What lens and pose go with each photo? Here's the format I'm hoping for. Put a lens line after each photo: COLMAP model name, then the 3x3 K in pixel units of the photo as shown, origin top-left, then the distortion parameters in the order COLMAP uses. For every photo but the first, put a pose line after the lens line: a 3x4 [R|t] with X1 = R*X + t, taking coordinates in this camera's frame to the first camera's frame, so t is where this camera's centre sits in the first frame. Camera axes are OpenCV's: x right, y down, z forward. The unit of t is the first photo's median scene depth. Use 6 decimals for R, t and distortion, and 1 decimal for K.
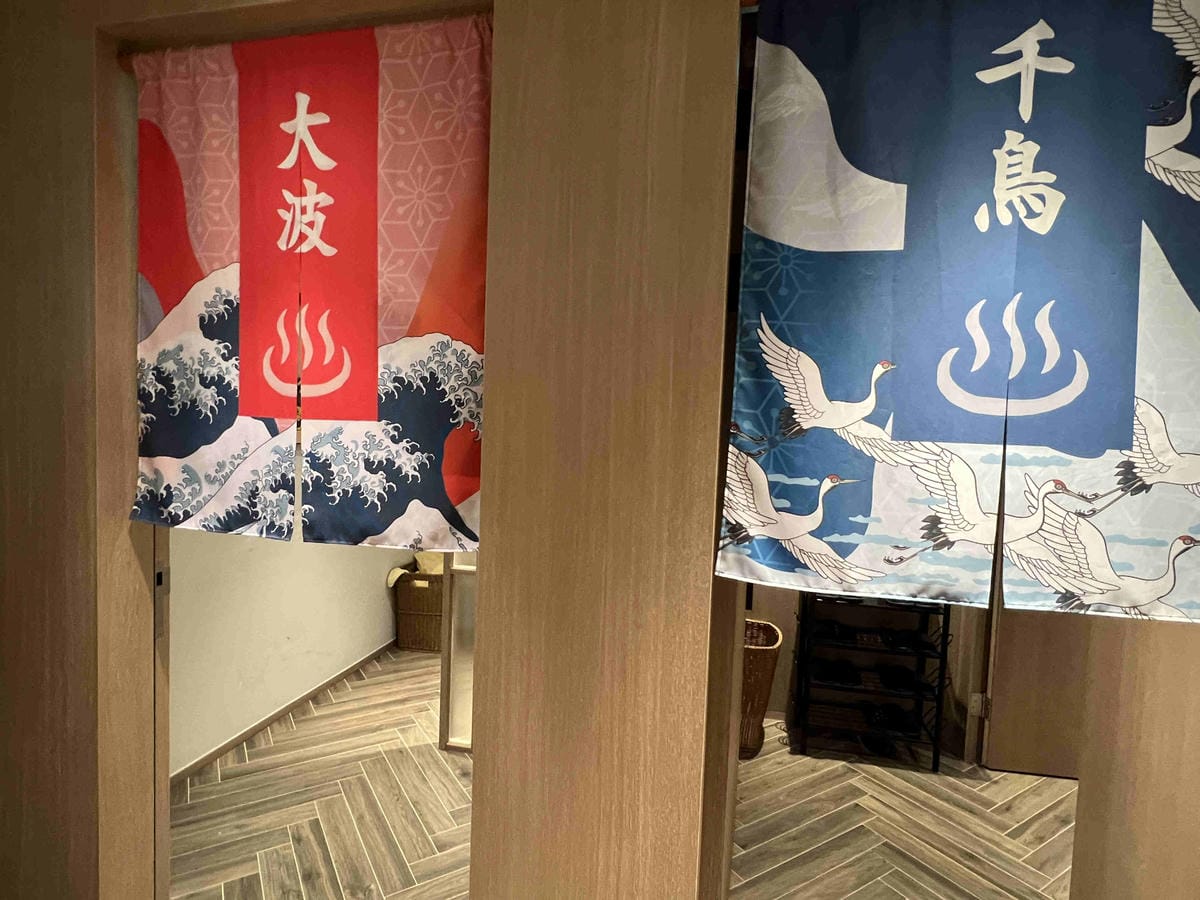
lens RADIAL K [[629.8, 0, 600.0], [0, 629.8, 450.0], [0, 0, 1]] dist [-0.001842, -0.000199]
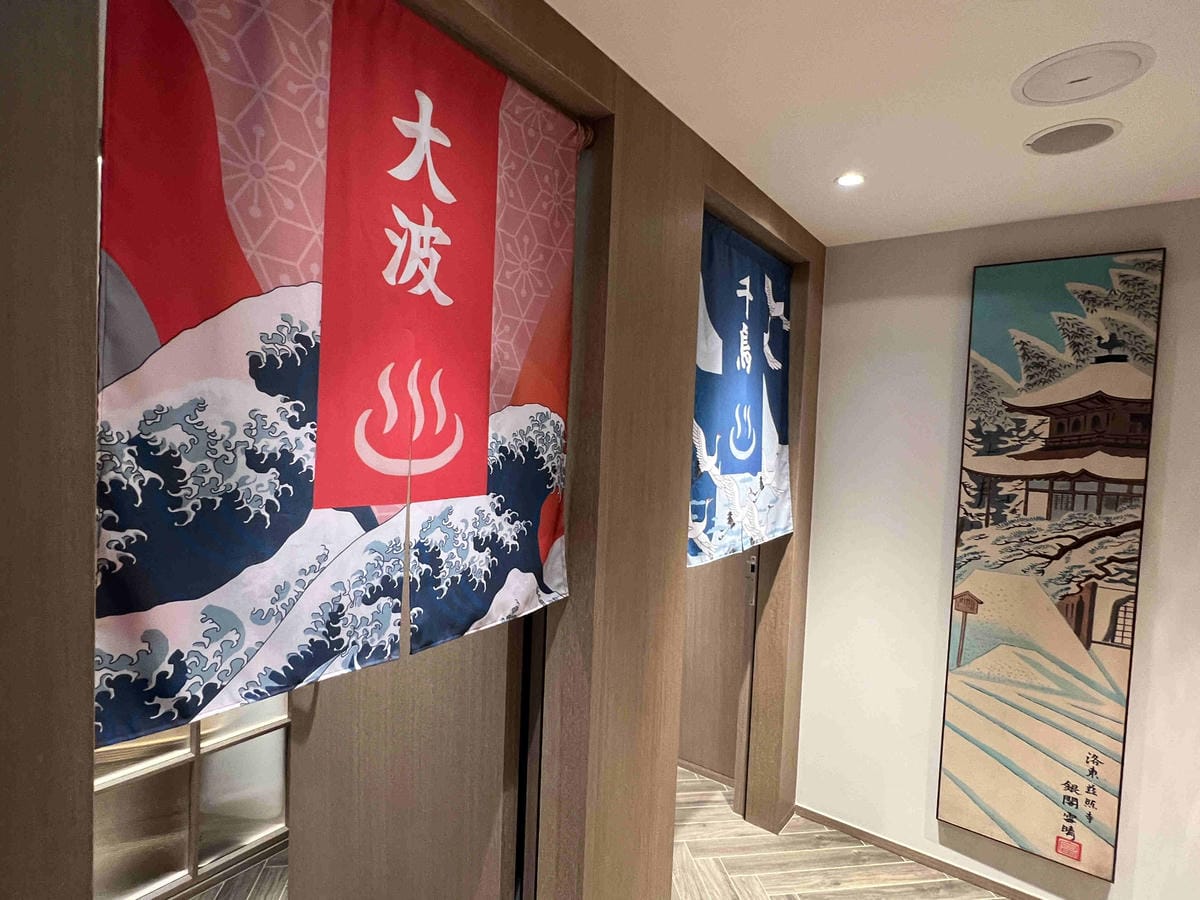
lens RADIAL K [[629.8, 0, 600.0], [0, 629.8, 450.0], [0, 0, 1]] dist [-0.001842, -0.000199]
pose [[0.387363, -0.053376, 0.920381, -1.127524], [0.019544, 0.998574, 0.049685, -0.152931], [-0.921720, -0.001258, 0.387854, 0.480447]]
